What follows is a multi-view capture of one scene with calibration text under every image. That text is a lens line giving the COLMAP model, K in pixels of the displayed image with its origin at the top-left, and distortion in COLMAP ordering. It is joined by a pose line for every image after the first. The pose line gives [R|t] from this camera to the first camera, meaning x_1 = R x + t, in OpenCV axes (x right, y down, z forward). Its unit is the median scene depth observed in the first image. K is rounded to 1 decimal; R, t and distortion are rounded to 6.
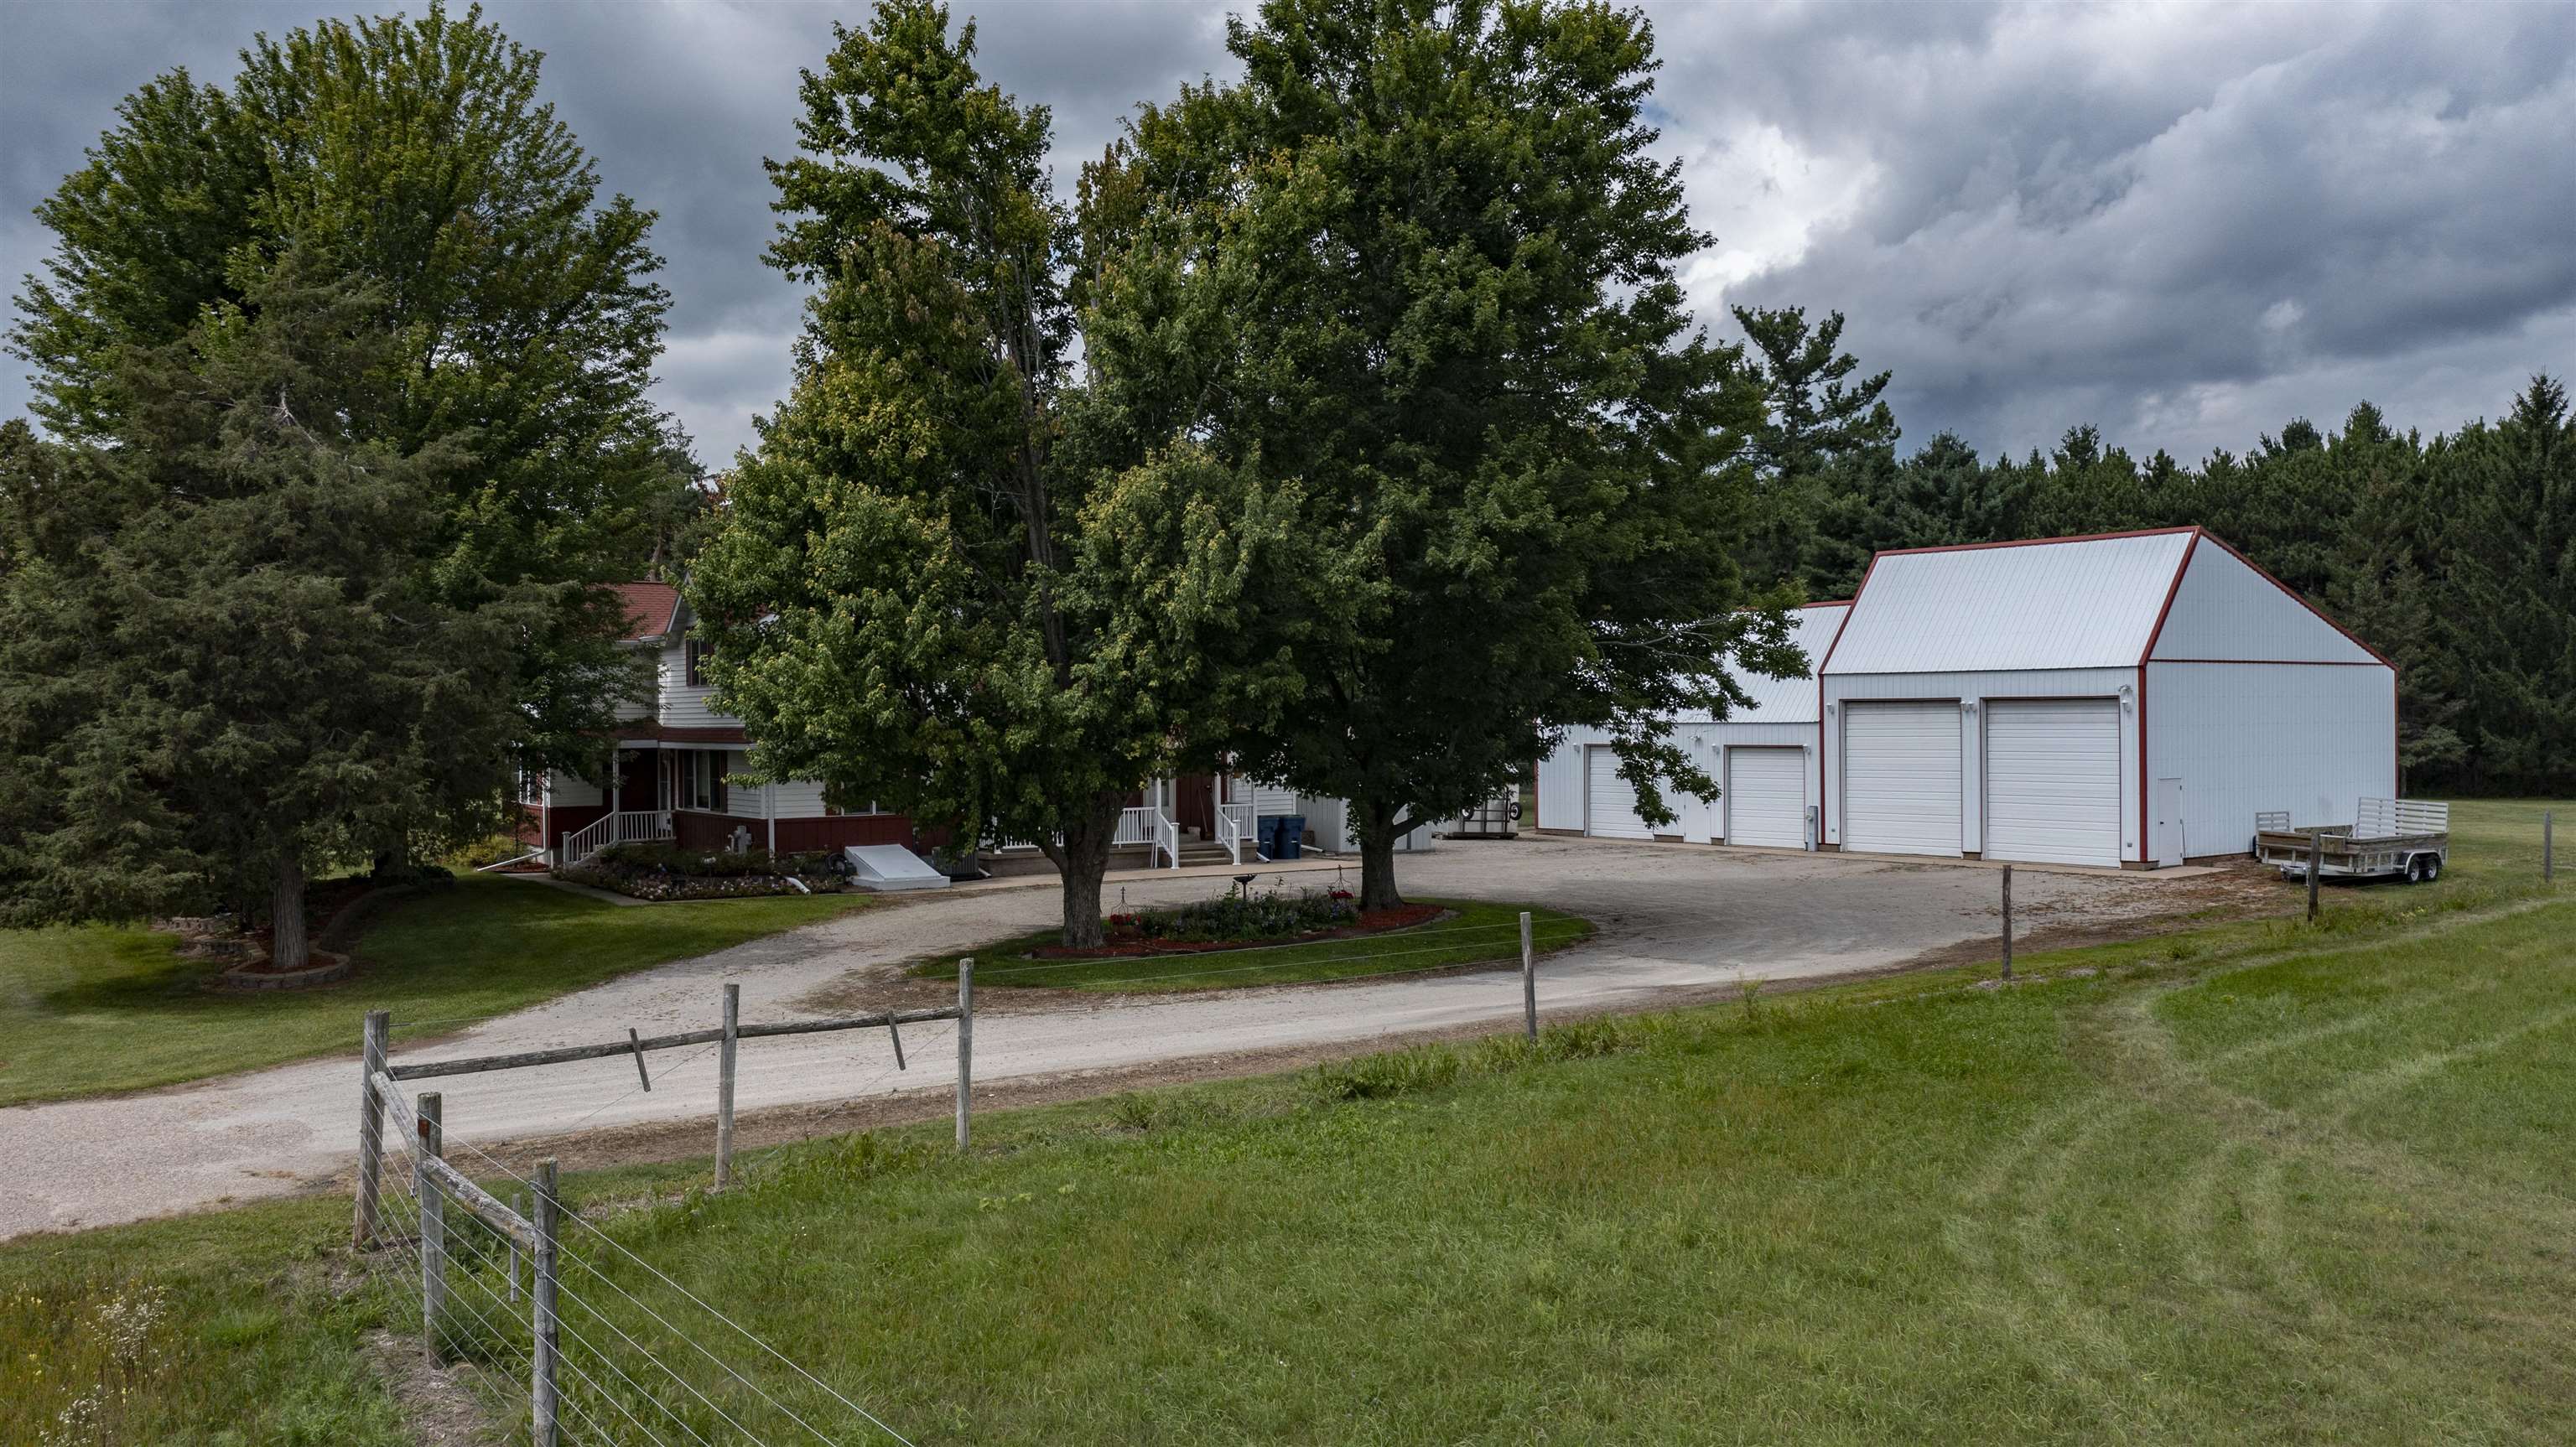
lens RADIAL K [[2024.9, 0, 1298.8], [0, 2024.9, 715.0], [0, 0, 1]] dist [-0.013484, -0.006431]
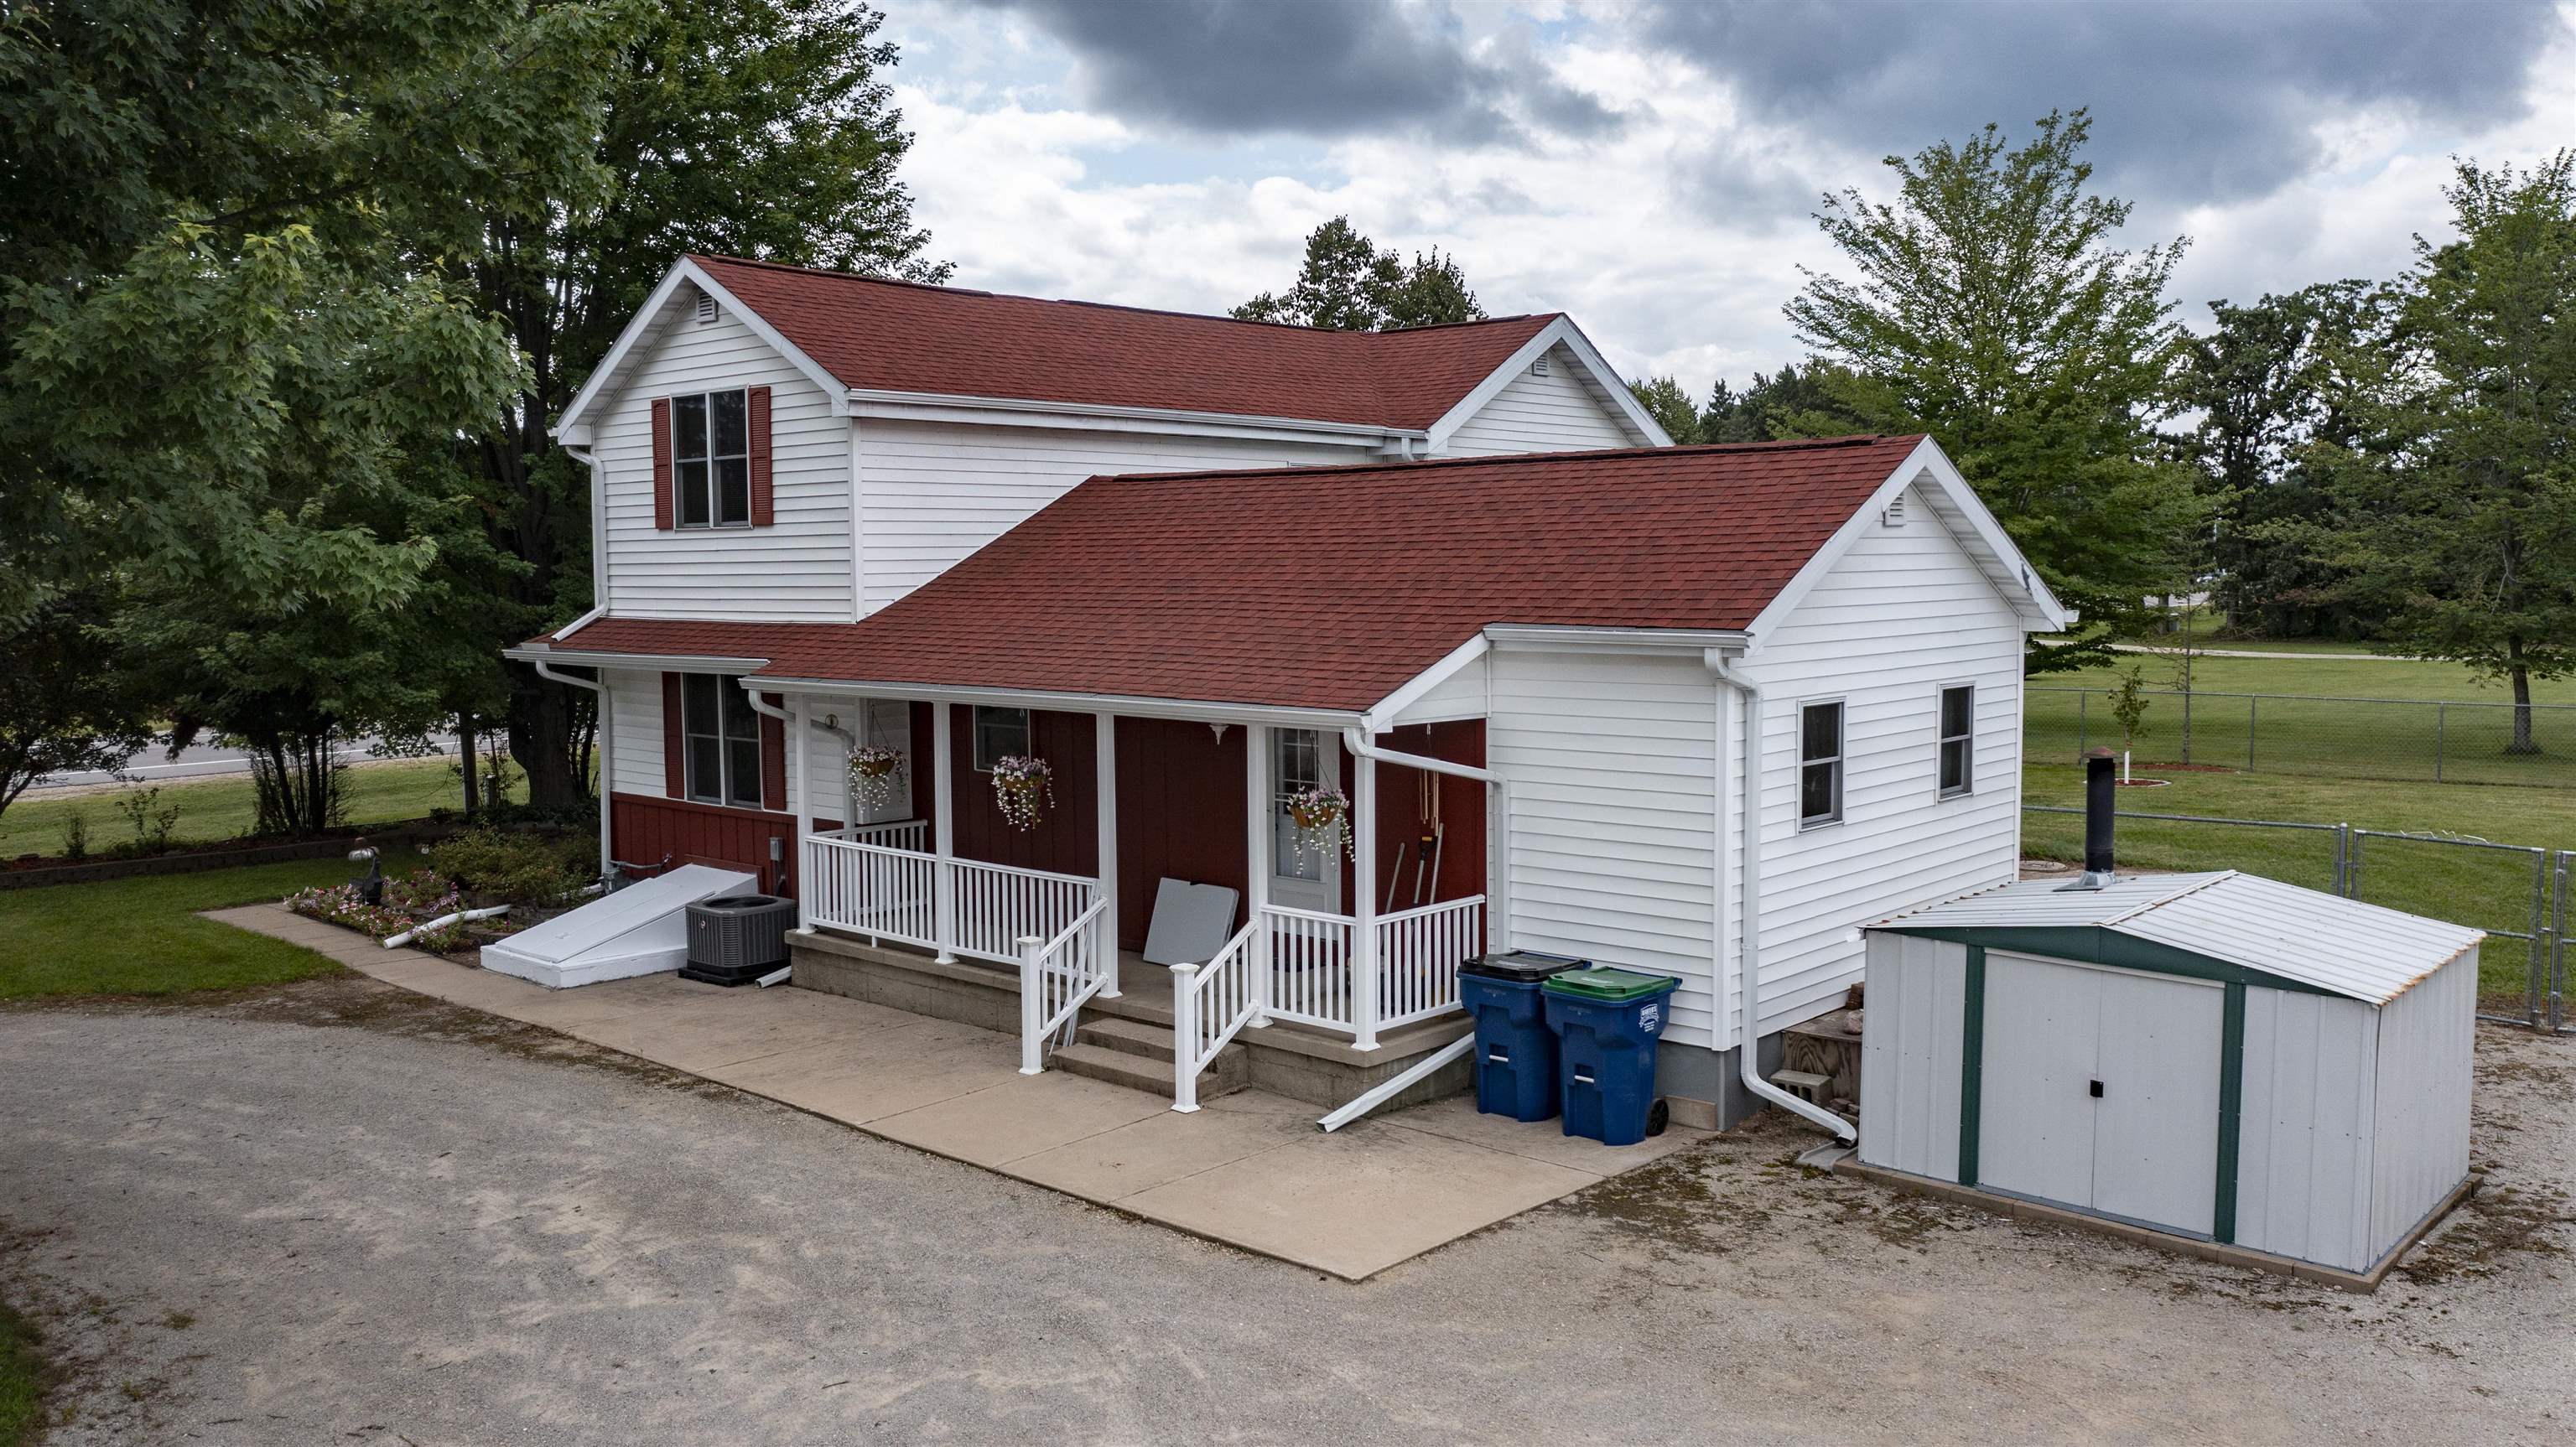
lens RADIAL K [[2024.9, 0, 1299.6], [0, 2024.9, 732.8], [0, 0, 1]] dist [-0.013484, -0.006431]
pose [[0.251286, 0.087491, -0.963950, 0.240315], [0.003056, 0.995830, 0.091181, -0.009334], [0.967908, -0.025858, 0.249971, 0.858733]]
